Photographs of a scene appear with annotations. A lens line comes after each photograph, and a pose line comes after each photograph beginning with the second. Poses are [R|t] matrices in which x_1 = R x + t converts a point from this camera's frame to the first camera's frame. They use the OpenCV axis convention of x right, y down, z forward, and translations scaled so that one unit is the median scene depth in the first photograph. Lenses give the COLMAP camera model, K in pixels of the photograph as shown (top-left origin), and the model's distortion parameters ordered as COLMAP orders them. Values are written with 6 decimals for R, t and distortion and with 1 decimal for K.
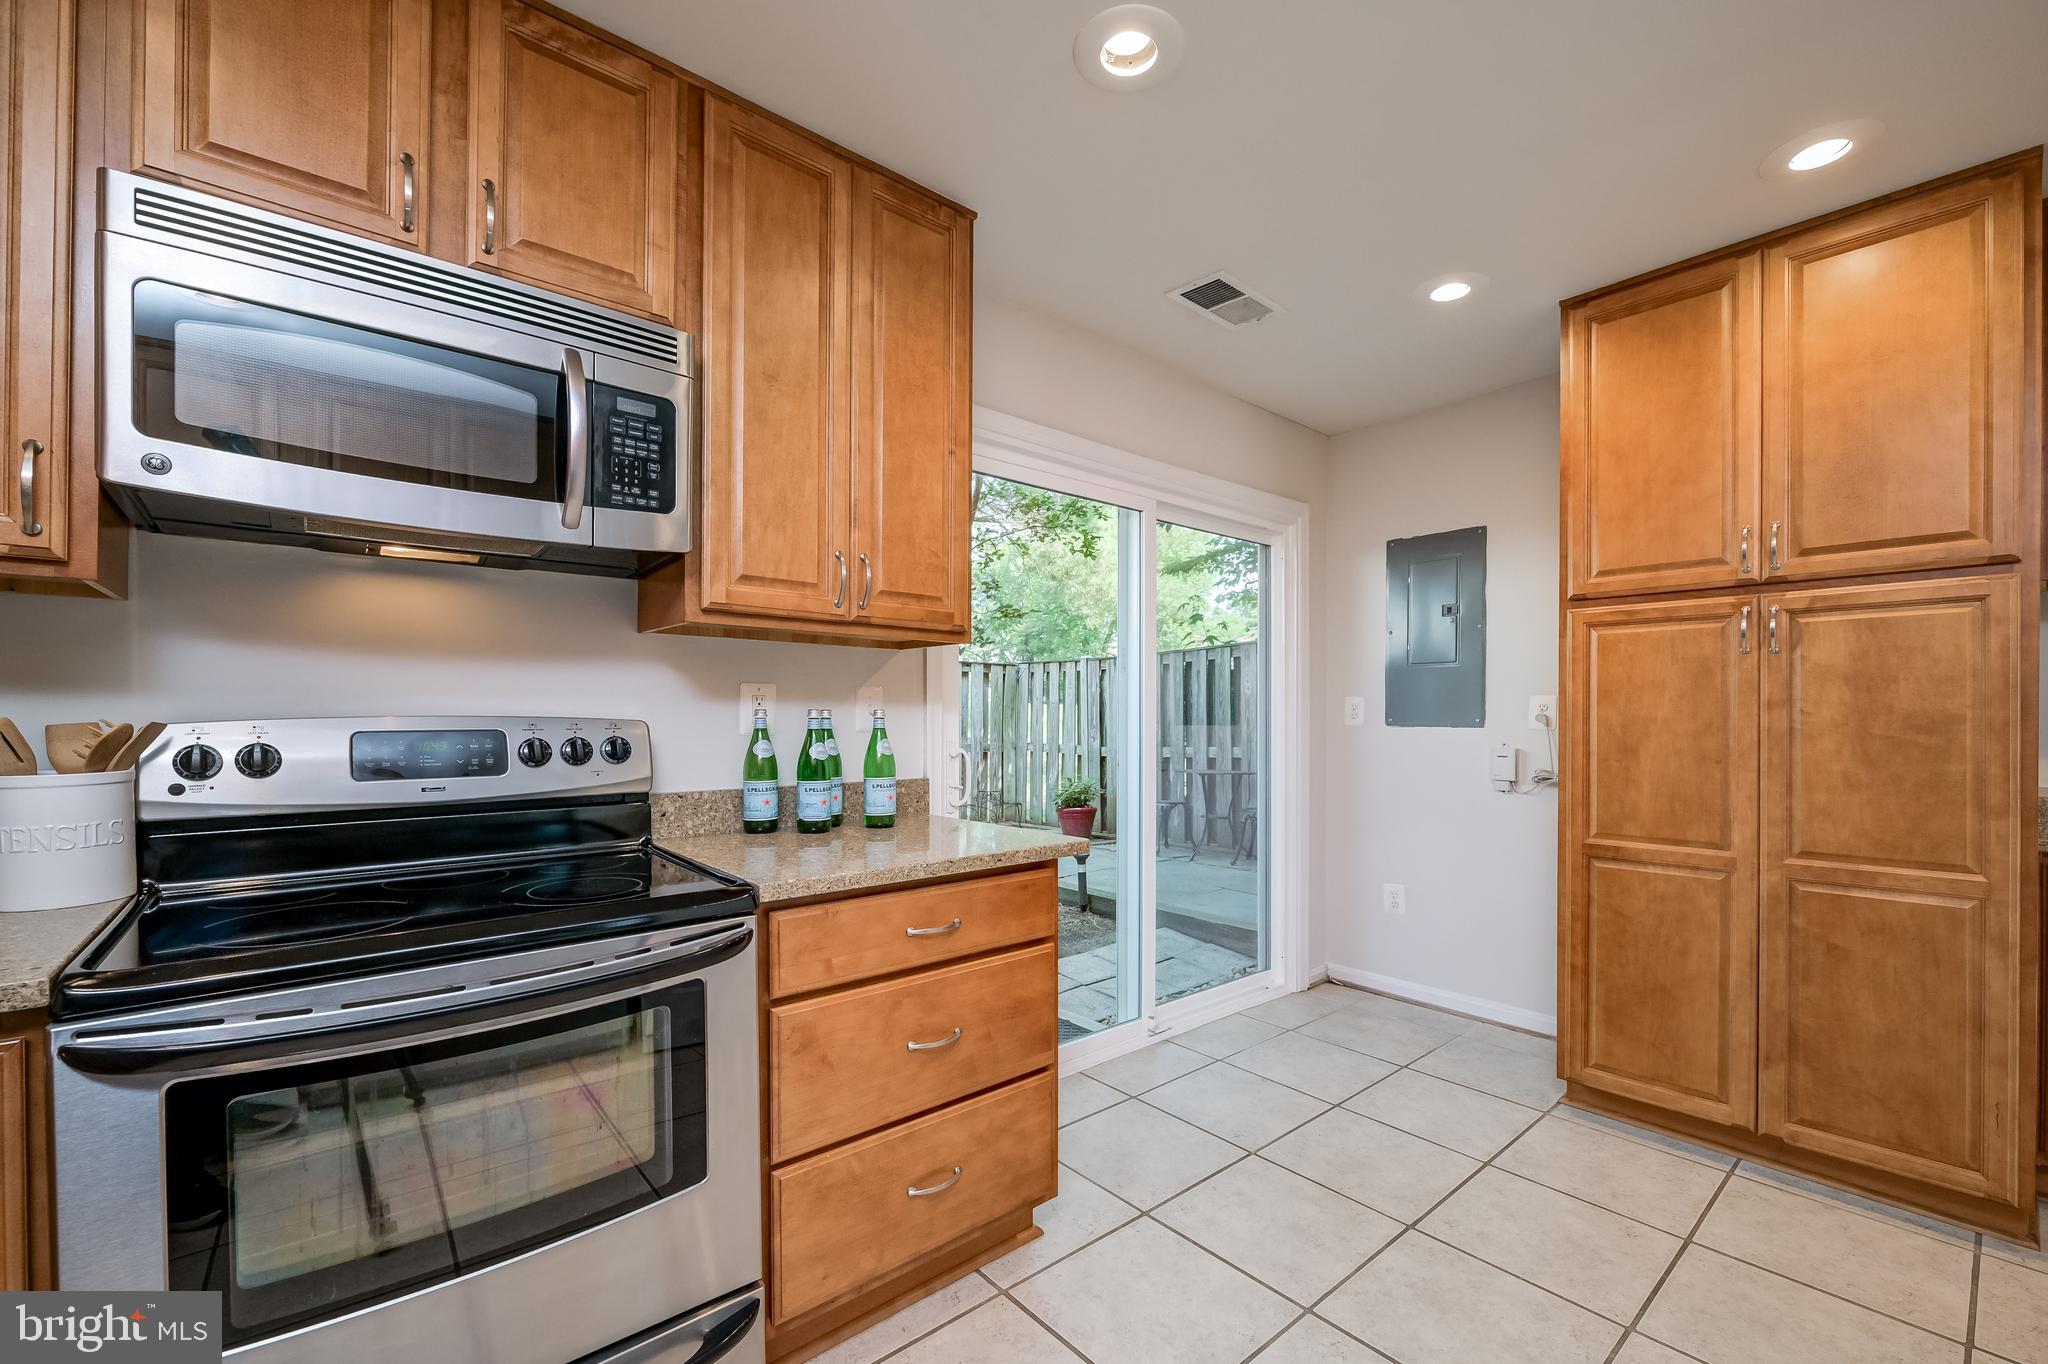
lens RADIAL K [[823.7, 0, 1004.8], [0, 823.7, 720.9], [0, 0, 1]] dist [-0.002391, -0.000689]
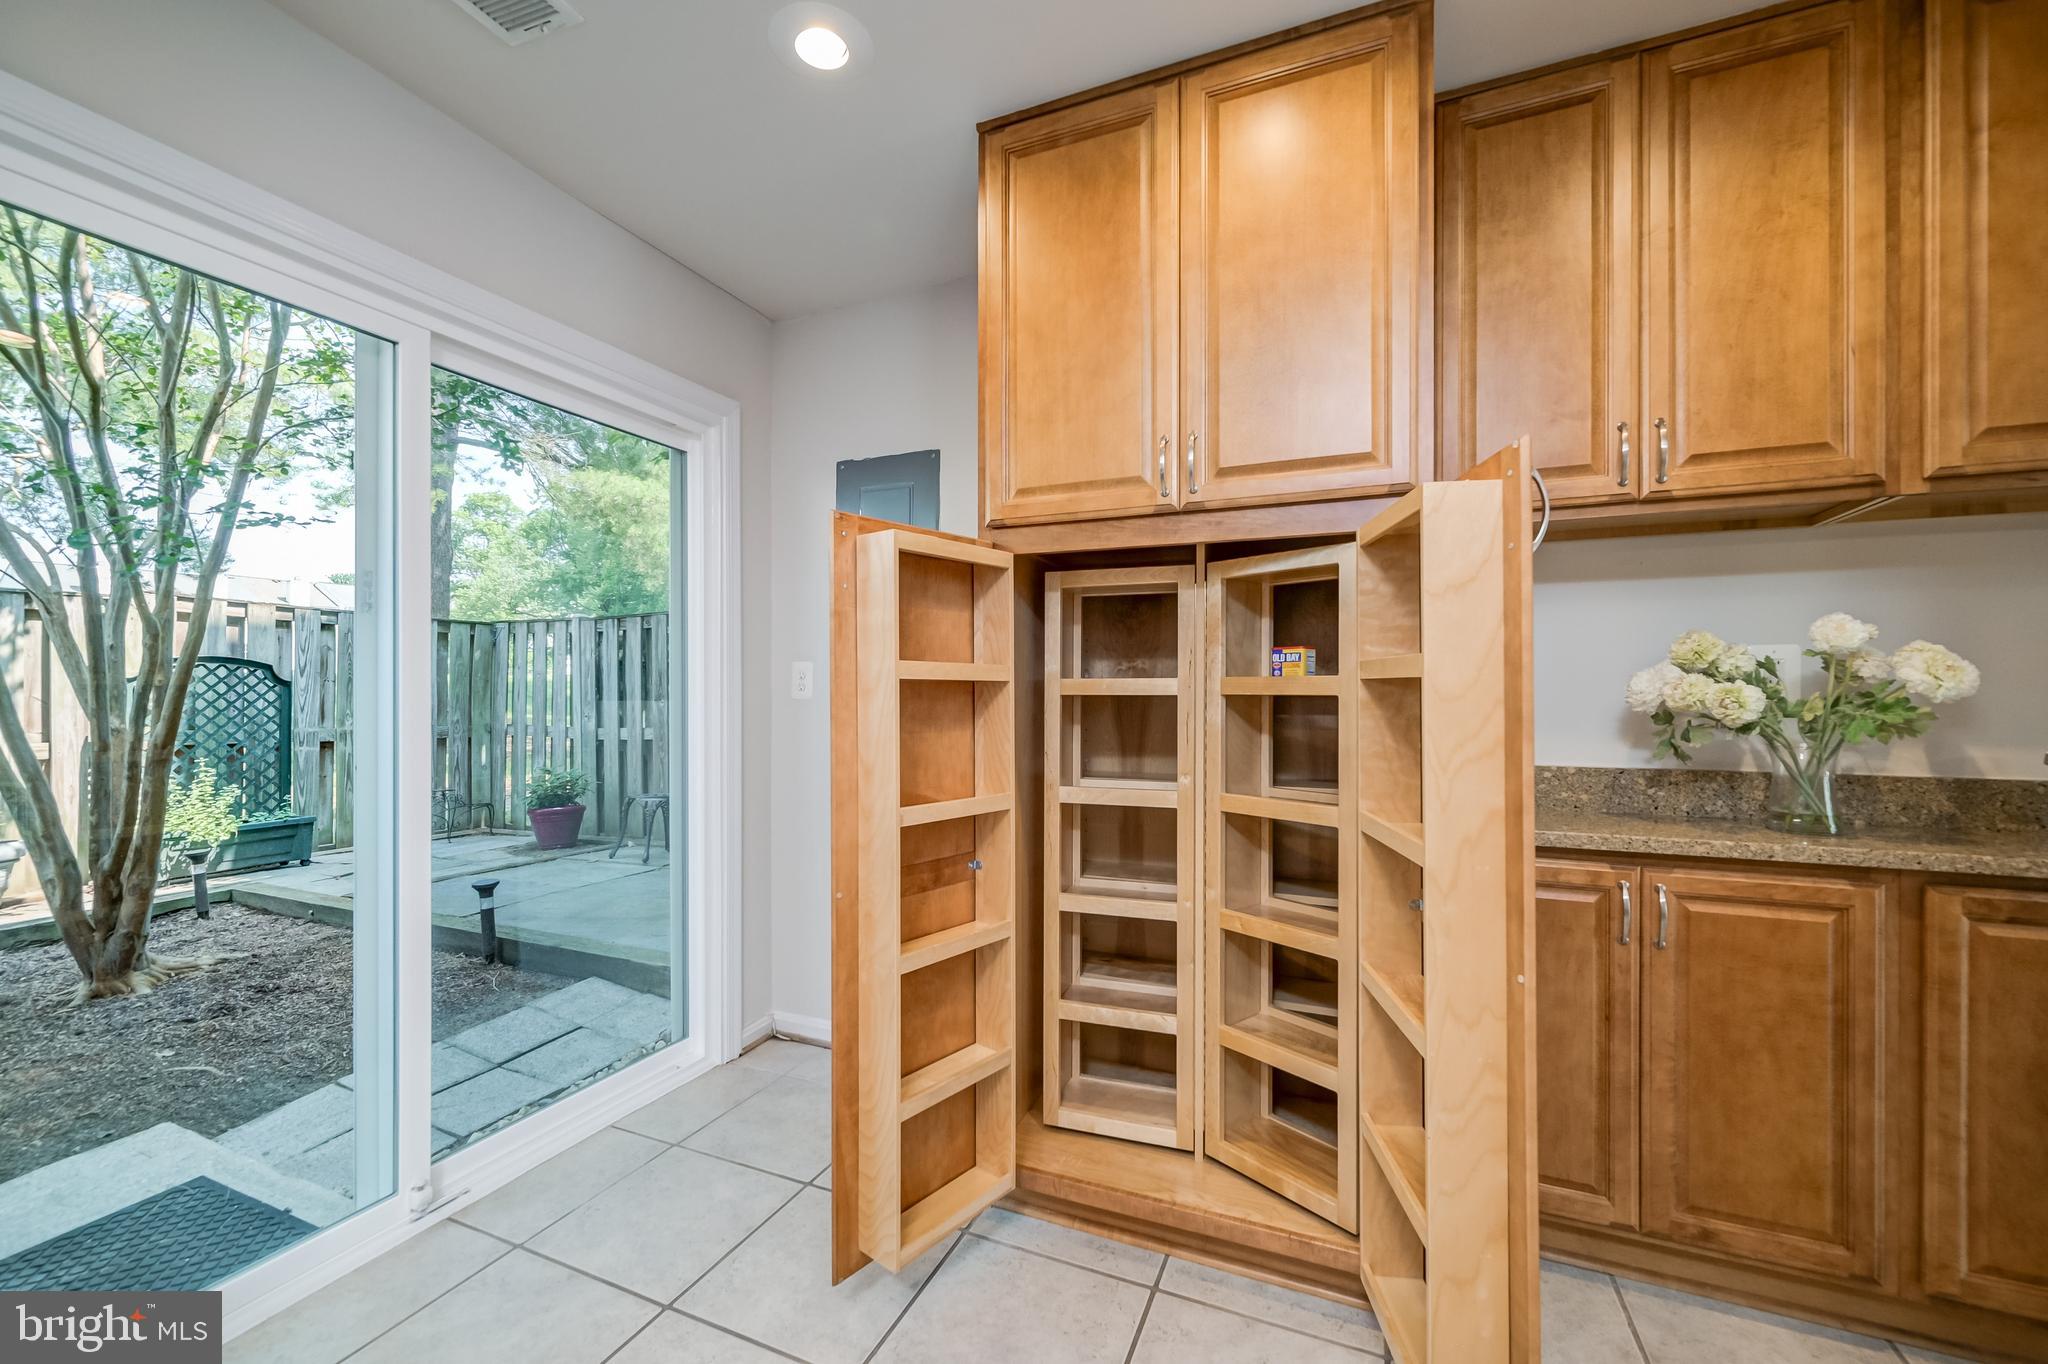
lens RADIAL K [[823.9, 0, 1025.1], [0, 823.9, 689.3], [0, 0, 1]] dist [0.001103, -0.000217]
pose [[0.882741, -0.000636, 0.469859, 0.372544], [0.004080, 0.999972, -0.006313, 0.003107], [-0.469841, 0.007490, 0.882719, 0.336029]]
